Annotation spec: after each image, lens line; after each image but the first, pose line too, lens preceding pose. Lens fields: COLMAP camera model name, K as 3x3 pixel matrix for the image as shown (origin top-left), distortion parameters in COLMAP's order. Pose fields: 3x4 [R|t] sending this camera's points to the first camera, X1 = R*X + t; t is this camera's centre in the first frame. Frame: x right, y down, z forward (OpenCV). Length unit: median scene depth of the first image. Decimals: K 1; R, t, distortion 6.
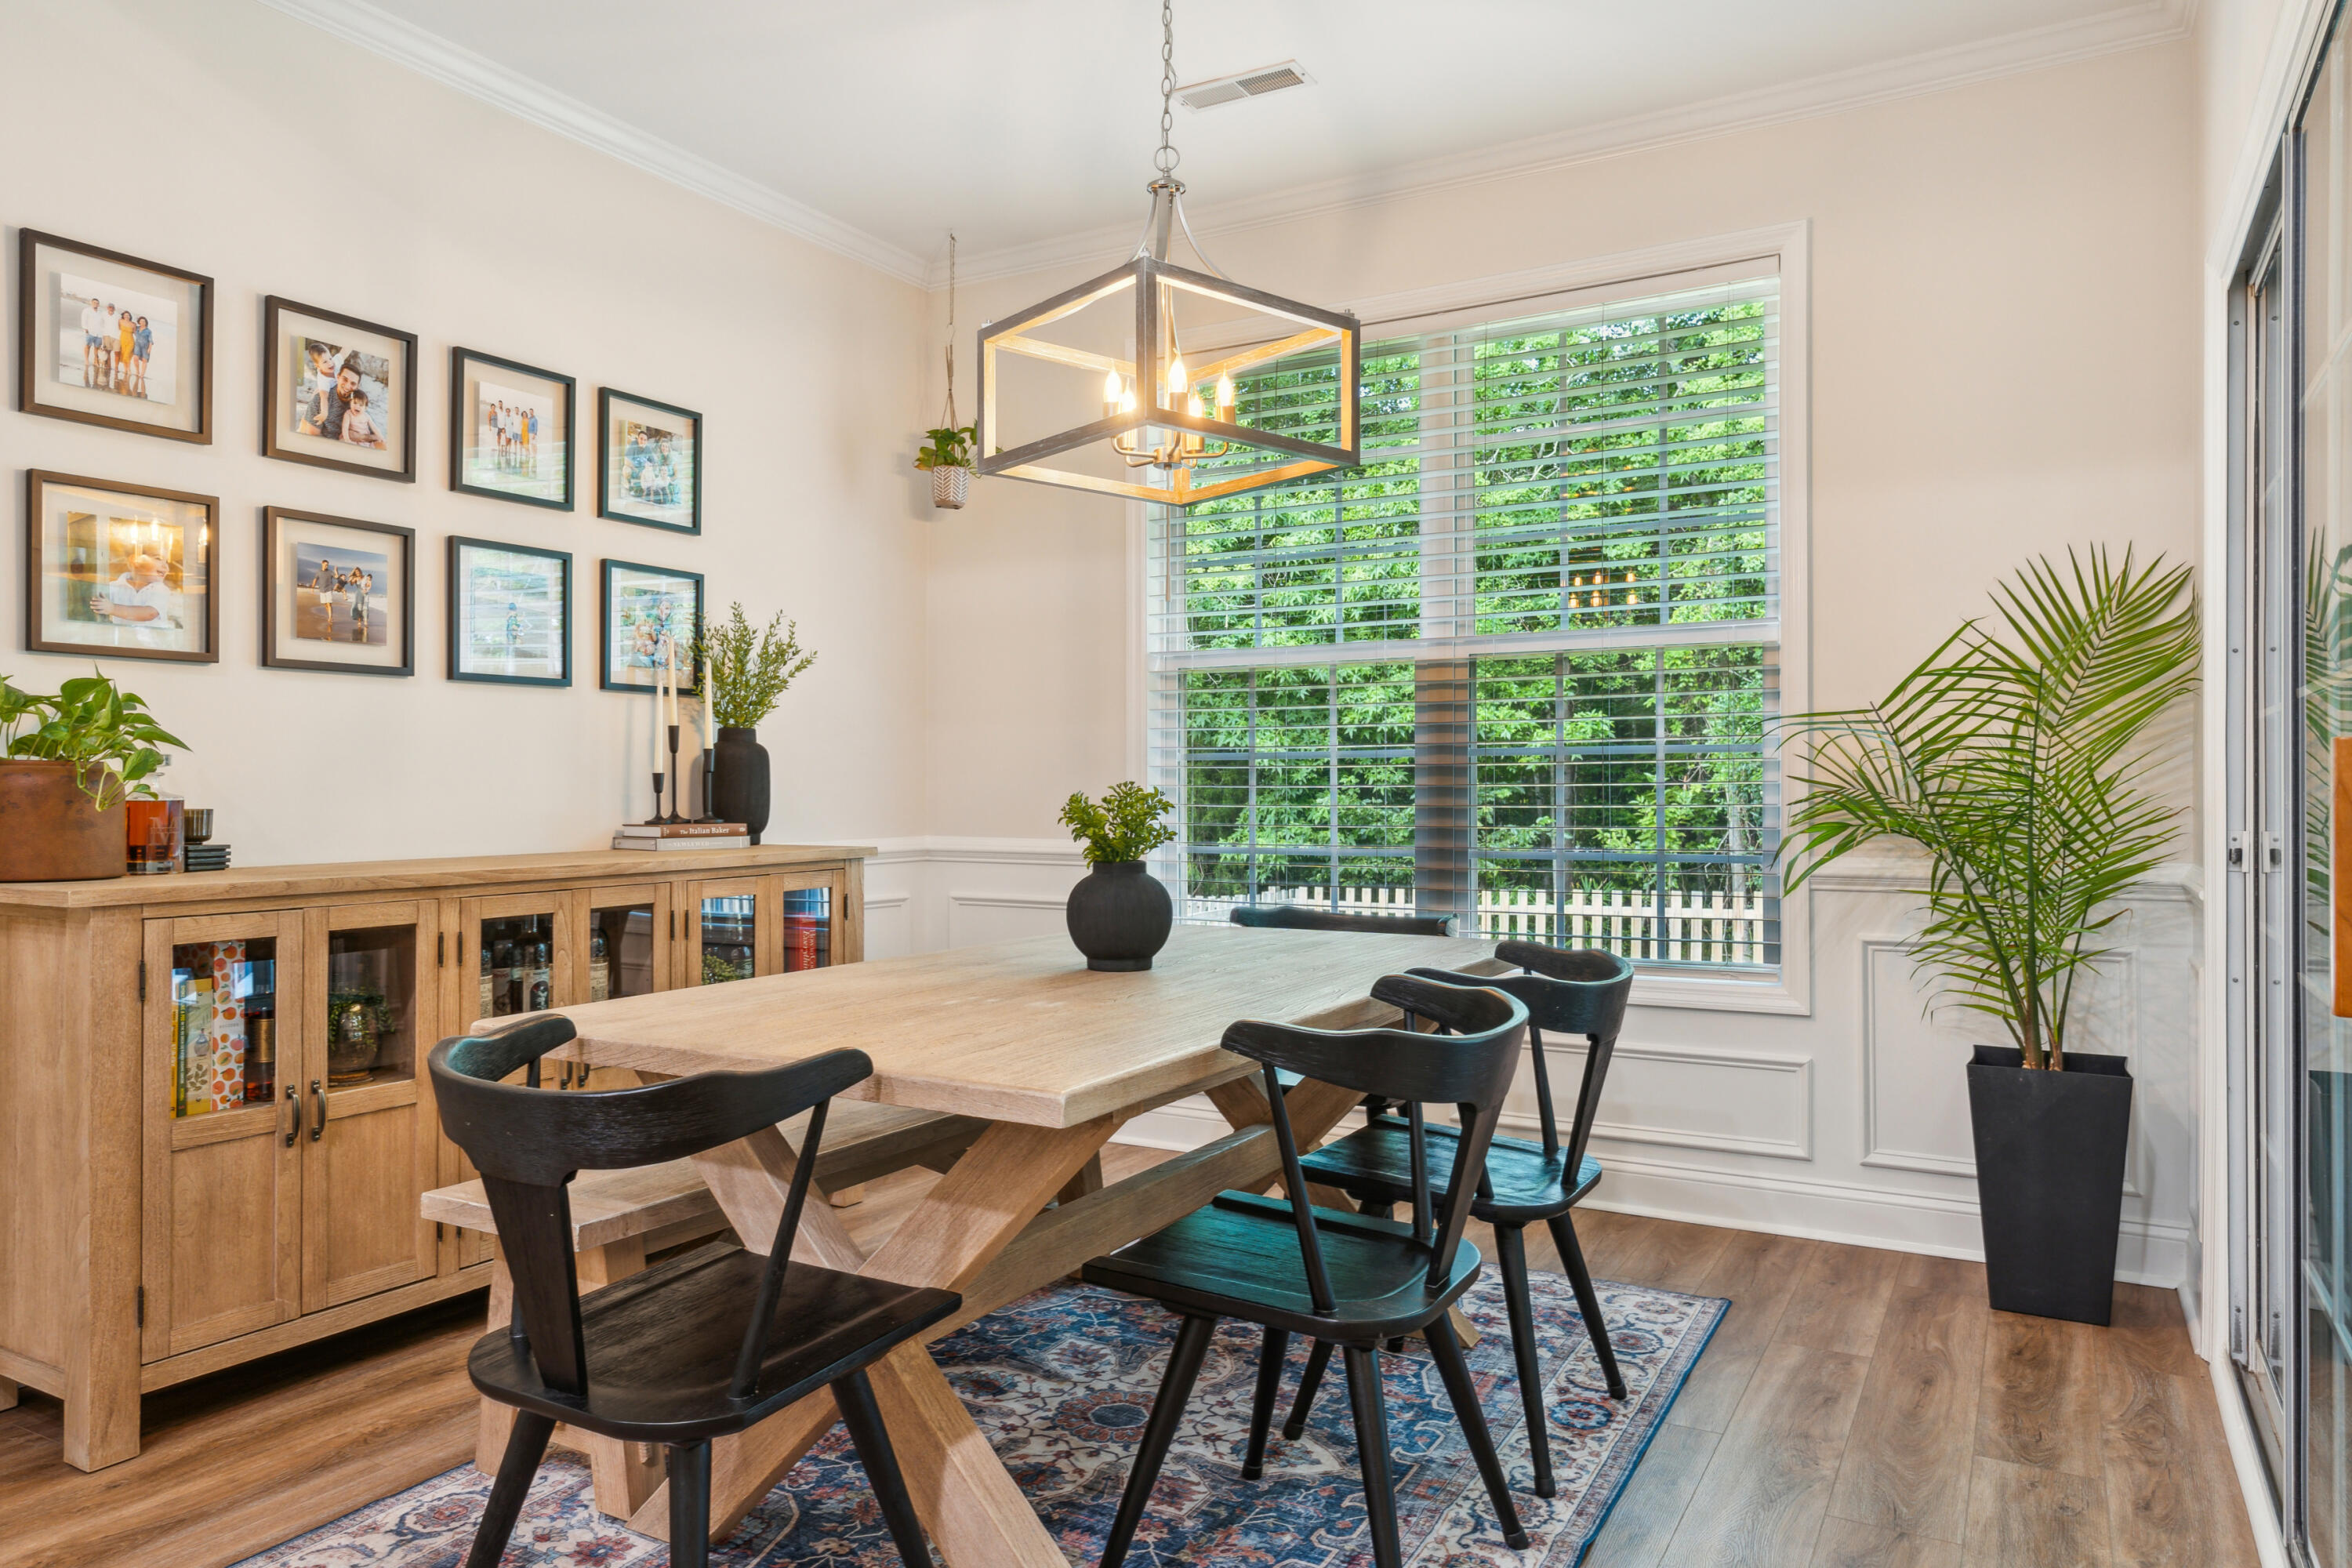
lens RADIAL K [[1526.2, 0, 1176.0], [0, 1526.2, 784.0], [0, 0, 1]] dist [0.000381, 0.000107]
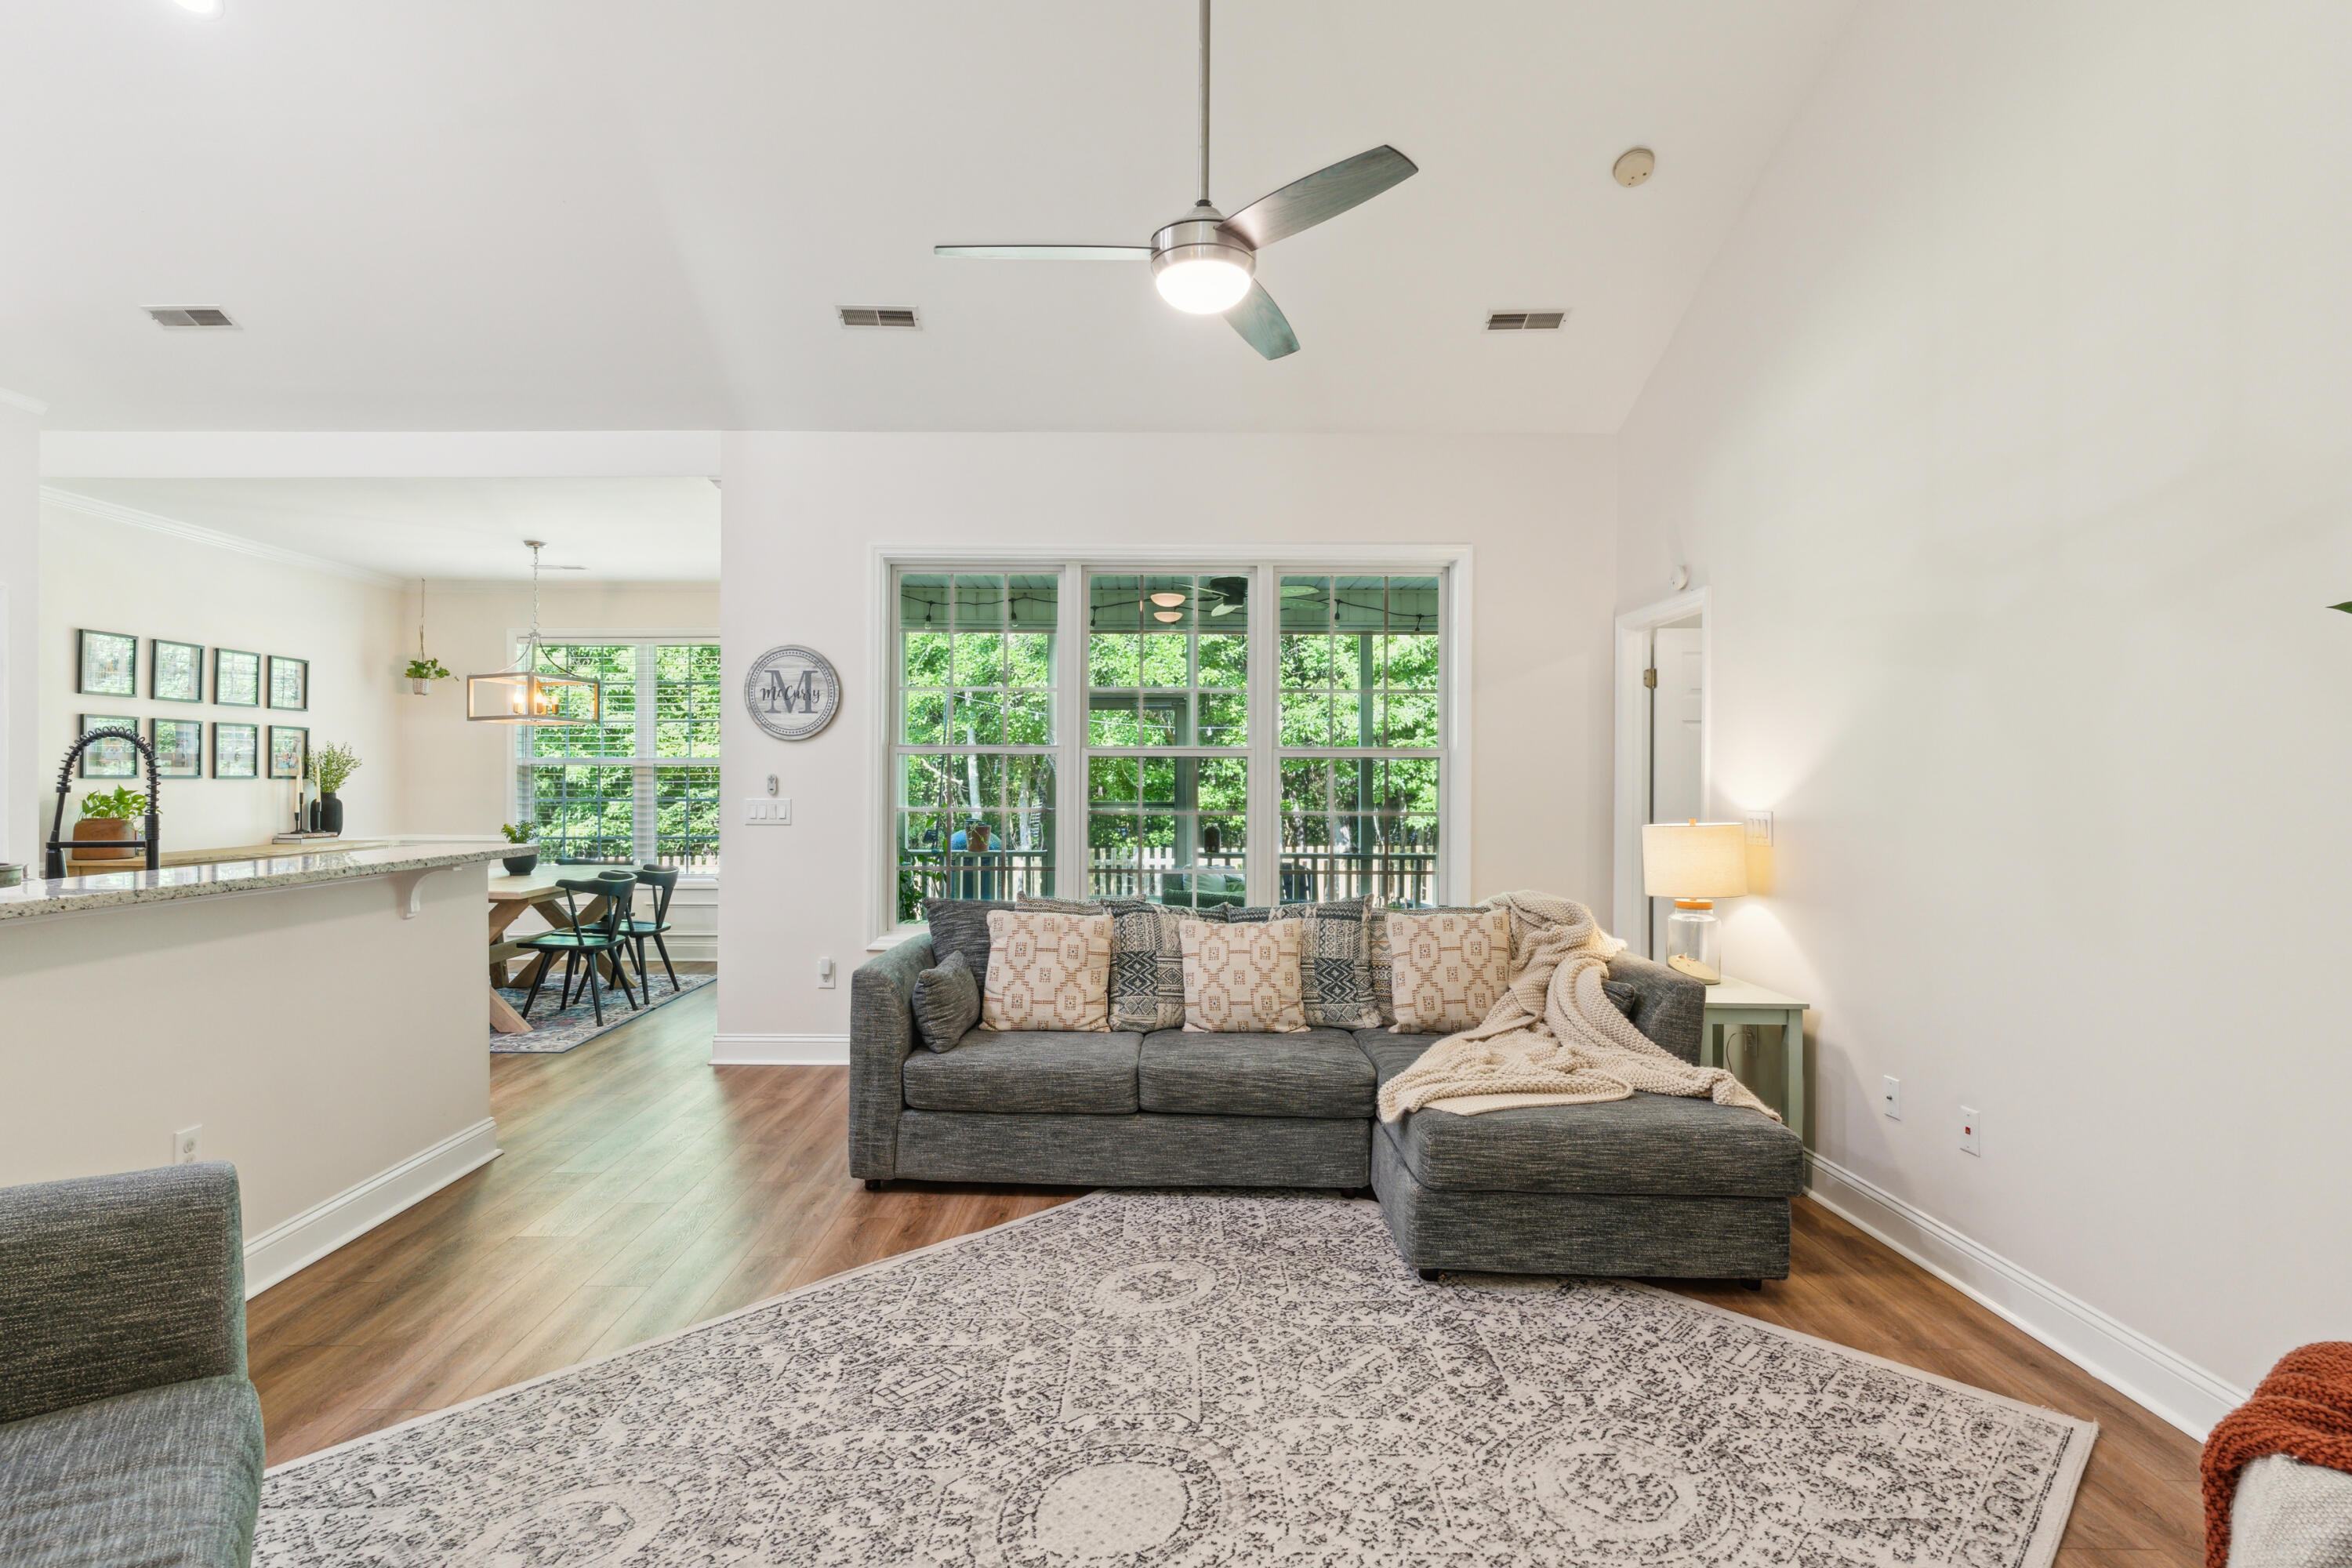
lens RADIAL K [[1171.0, 0, 1131.5], [0, 1171.0, 776.3], [0, 0, 1]] dist [0.000831, 0.000083]
pose [[0.877610, 0.004859, 0.479351, -0.060612], [-0.003138, 0.999985, -0.004391, -0.059140], [-0.479365, 0.002350, 0.877612, -1.253535]]
